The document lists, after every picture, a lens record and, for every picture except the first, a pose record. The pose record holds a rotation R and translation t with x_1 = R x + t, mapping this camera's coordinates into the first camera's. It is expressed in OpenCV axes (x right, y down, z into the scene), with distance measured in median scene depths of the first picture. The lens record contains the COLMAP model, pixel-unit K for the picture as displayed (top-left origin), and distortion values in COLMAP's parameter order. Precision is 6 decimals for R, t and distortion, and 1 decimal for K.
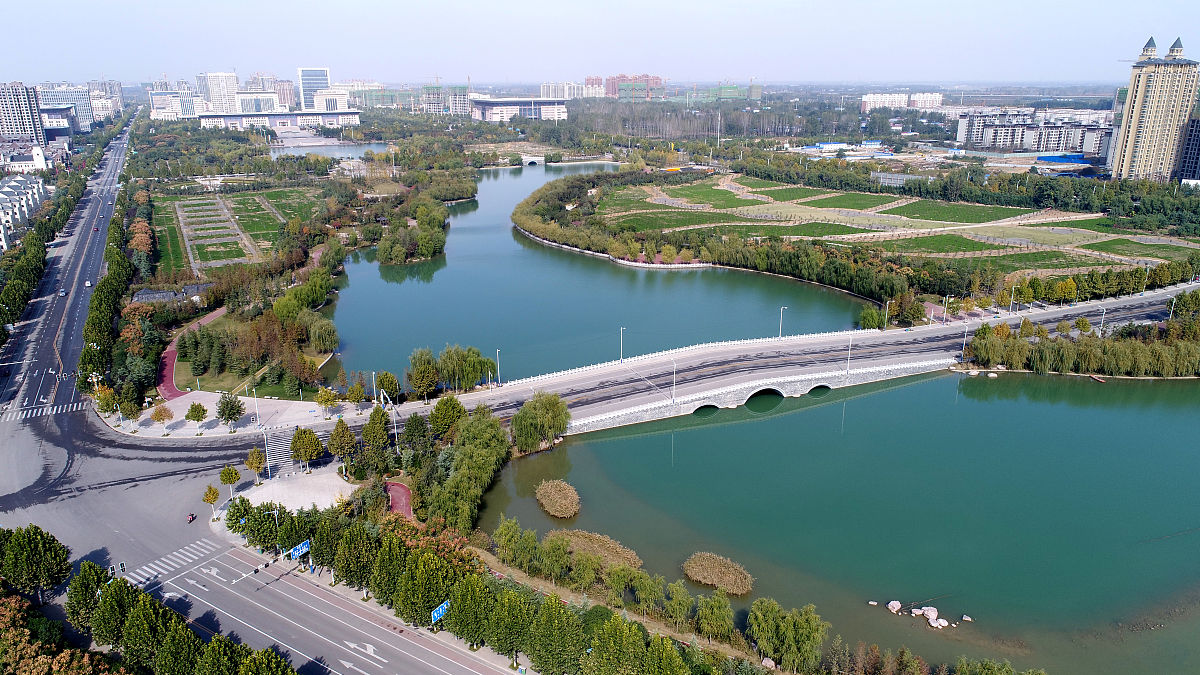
lens RADIAL K [[780.4, 0, 601.3], [0, 780.4, 336.6], [0, 0, 1]] dist [-0.003253, -0.000958]
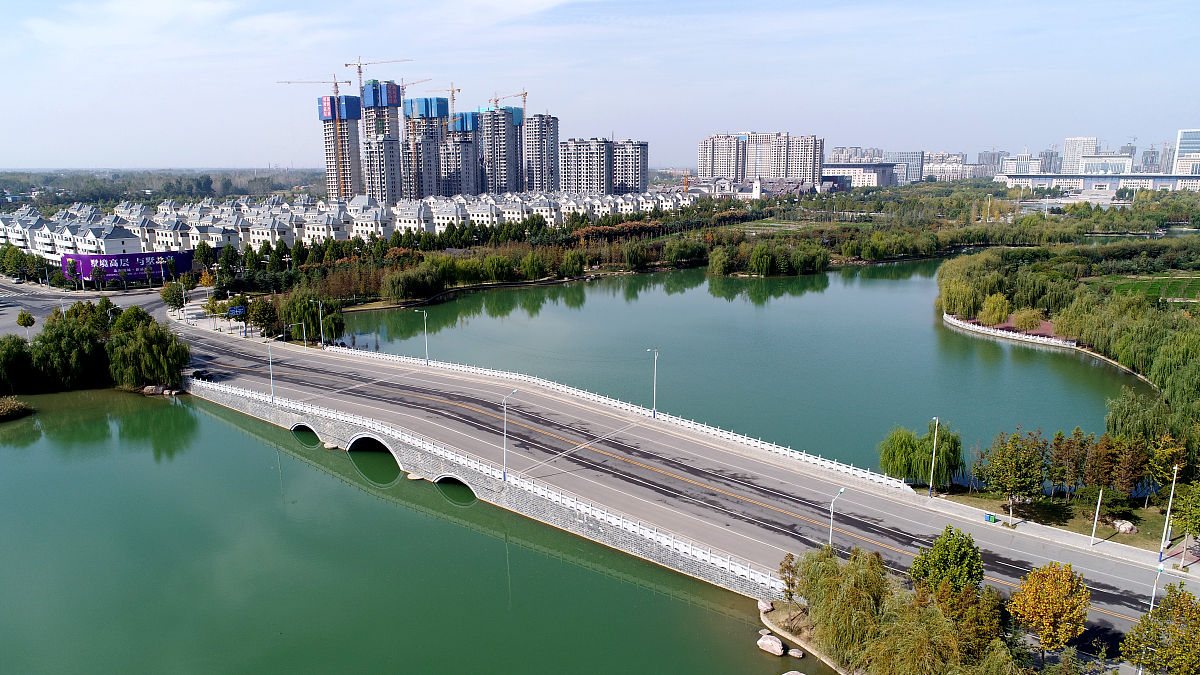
lens RADIAL K [[780.4, 0, 600.2], [0, 780.4, 339.4], [0, 0, 1]] dist [-0.003253, -0.000958]
pose [[0.498745, 0.190671, -0.845517, 0.713279], [-0.266049, 0.962089, 0.060024, -0.073295], [0.824907, 0.195012, 0.530565, 0.794756]]
